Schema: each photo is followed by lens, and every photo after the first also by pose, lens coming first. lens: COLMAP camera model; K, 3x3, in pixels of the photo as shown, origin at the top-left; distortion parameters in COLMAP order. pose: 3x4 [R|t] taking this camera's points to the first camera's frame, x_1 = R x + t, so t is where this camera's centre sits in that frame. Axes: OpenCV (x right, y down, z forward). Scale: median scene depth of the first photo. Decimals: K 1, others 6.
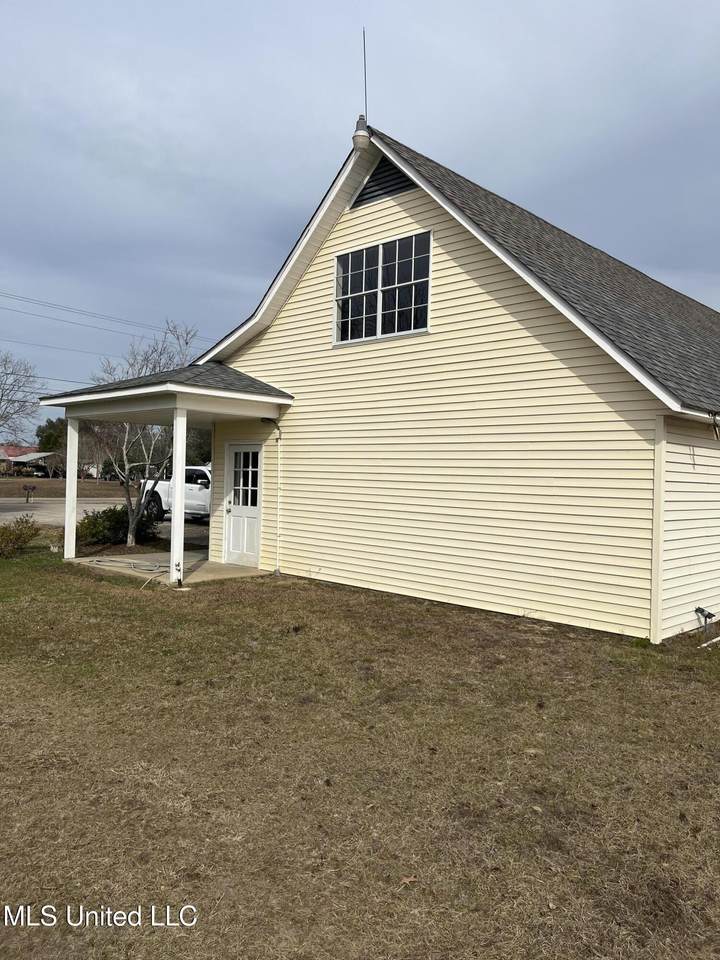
lens RADIAL K [[719.8, 0, 357.3], [0, 719.8, 482.4], [0, 0, 1]] dist [0.062442, -0.082066]
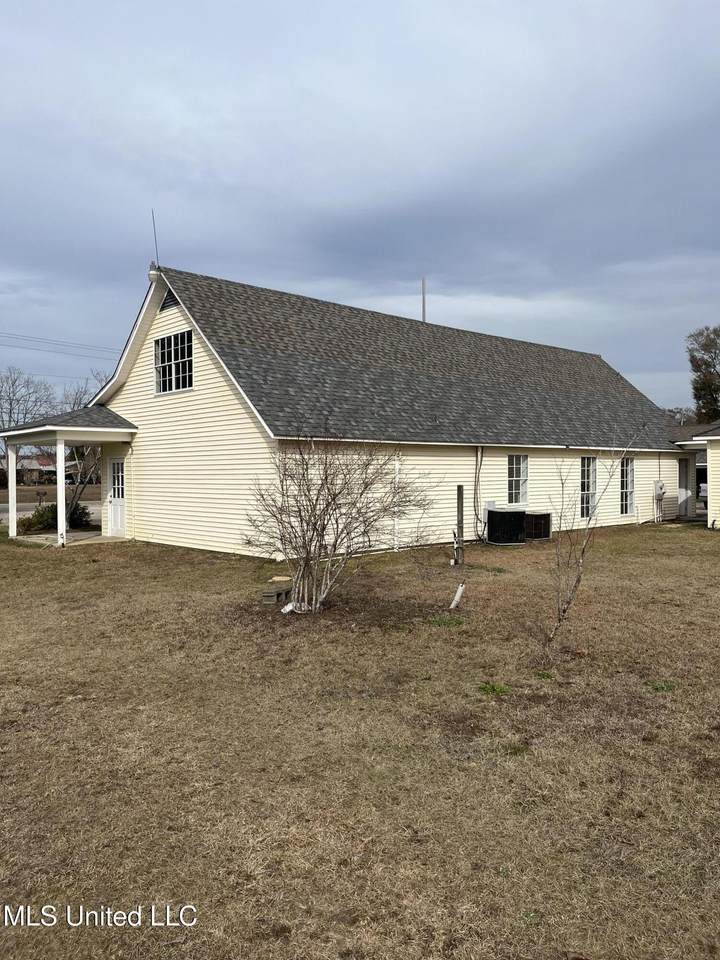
lens RADIAL K [[719.8, 0, 363.7], [0, 719.8, 477.4], [0, 0, 1]] dist [0.062442, -0.082066]
pose [[0.997224, -0.035549, -0.065422, 0.532309], [0.035377, 0.999367, -0.003788, 0.014495], [0.065515, 0.001463, 0.997850, -0.579271]]
